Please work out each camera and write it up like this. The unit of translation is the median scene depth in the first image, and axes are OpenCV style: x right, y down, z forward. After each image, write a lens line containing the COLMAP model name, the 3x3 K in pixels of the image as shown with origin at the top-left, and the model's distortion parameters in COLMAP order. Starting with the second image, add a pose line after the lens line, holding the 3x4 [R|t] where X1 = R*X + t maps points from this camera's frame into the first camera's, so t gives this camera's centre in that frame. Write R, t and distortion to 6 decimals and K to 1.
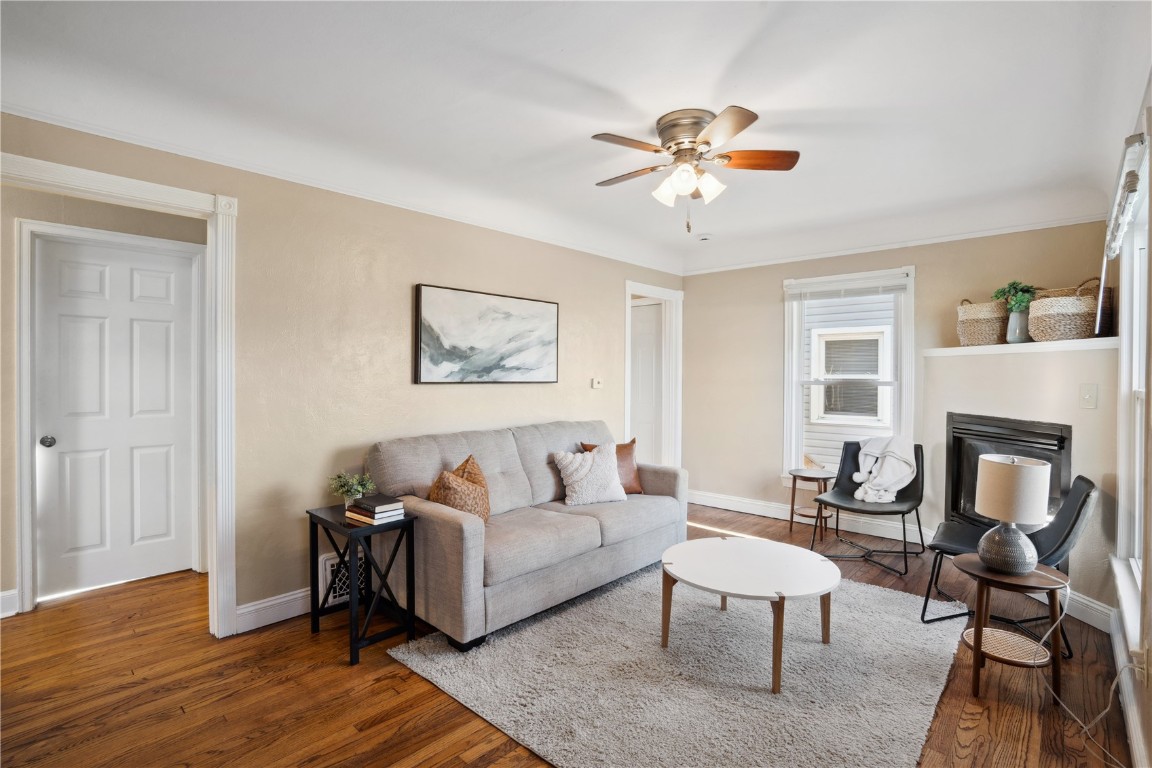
lens RADIAL K [[543.6, 0, 586.0], [0, 543.6, 377.4], [0, 0, 1]] dist [-0.028636, -0.000191]
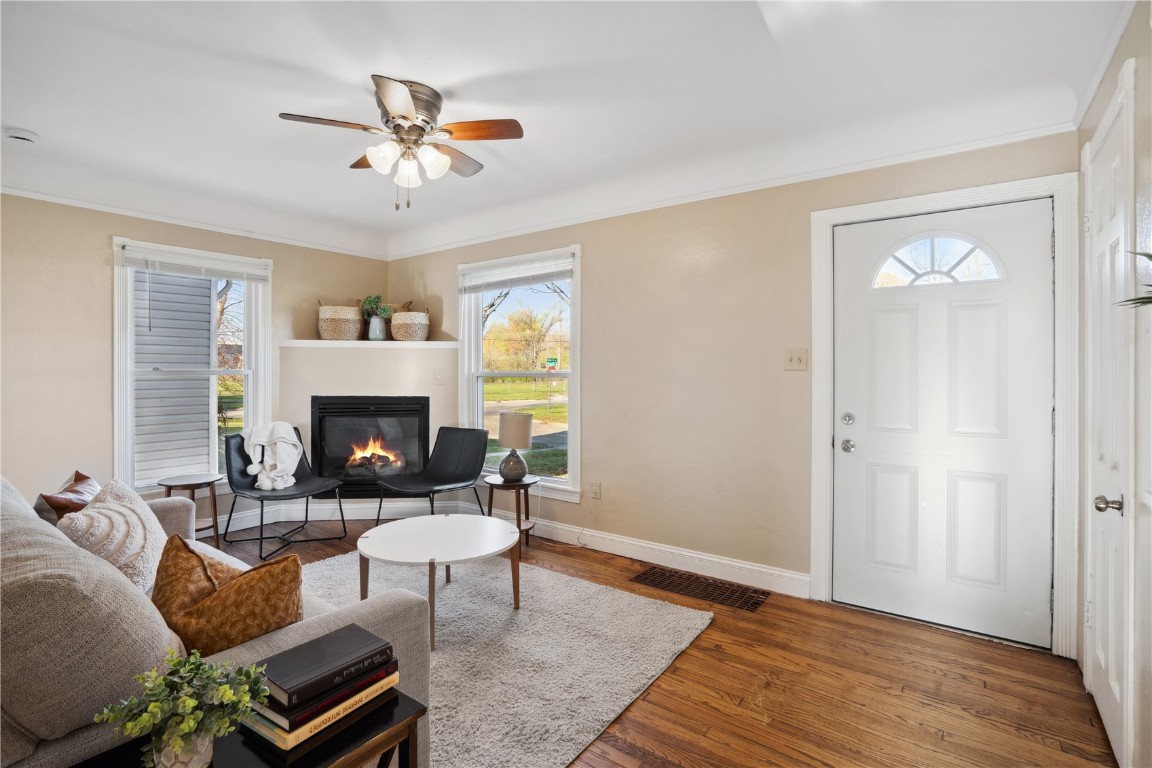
lens RADIAL K [[543.6, 0, 586.0], [0, 543.6, 377.4], [0, 0, 1]] dist [-0.028636, -0.000191]
pose [[-0.094089, -0.018413, 0.995394, -0.581359], [0.003959, 0.999814, 0.018869, 0.004790], [-0.995556, 0.005716, -0.093999, 0.571315]]
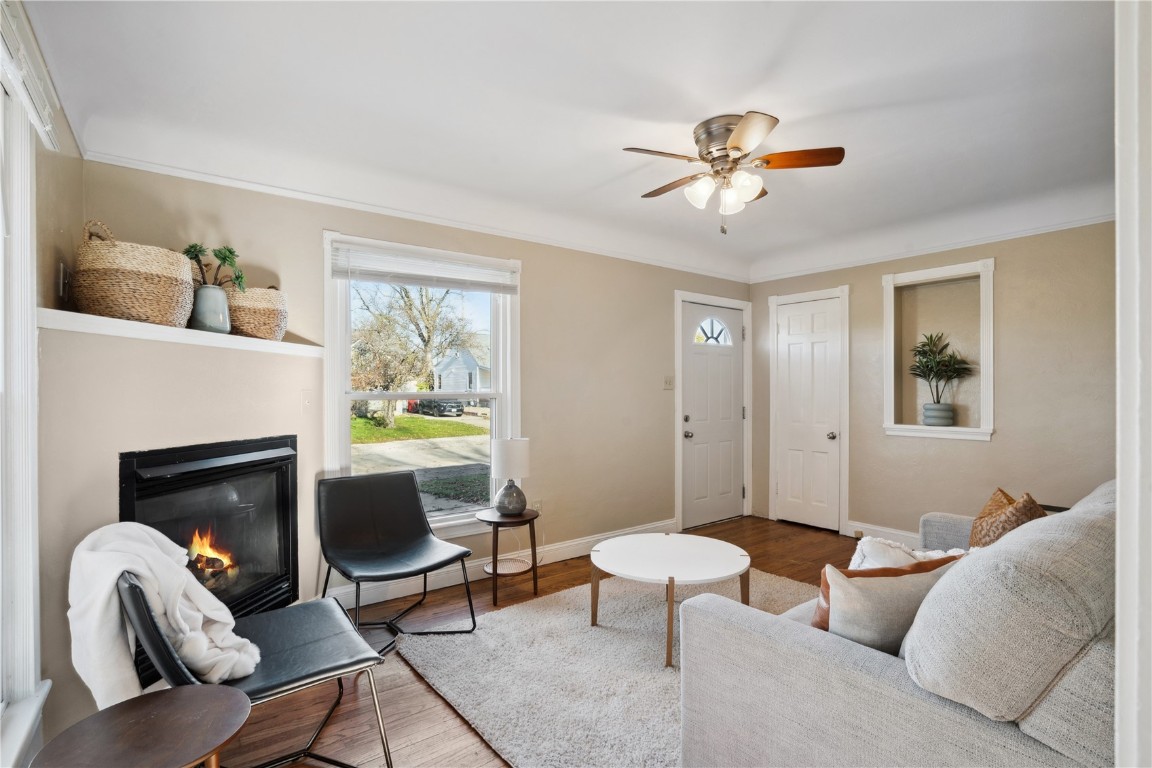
lens RADIAL K [[539.7, 0, 572.5], [0, 539.7, 394.5], [0, 0, 1]] dist [-0.000702, -0.000097]
pose [[-0.979262, 0.005785, 0.202516, 0.200990], [0.007610, 0.999937, 0.008233, 0.012279], [-0.202455, 0.009604, -0.979244, 1.513772]]
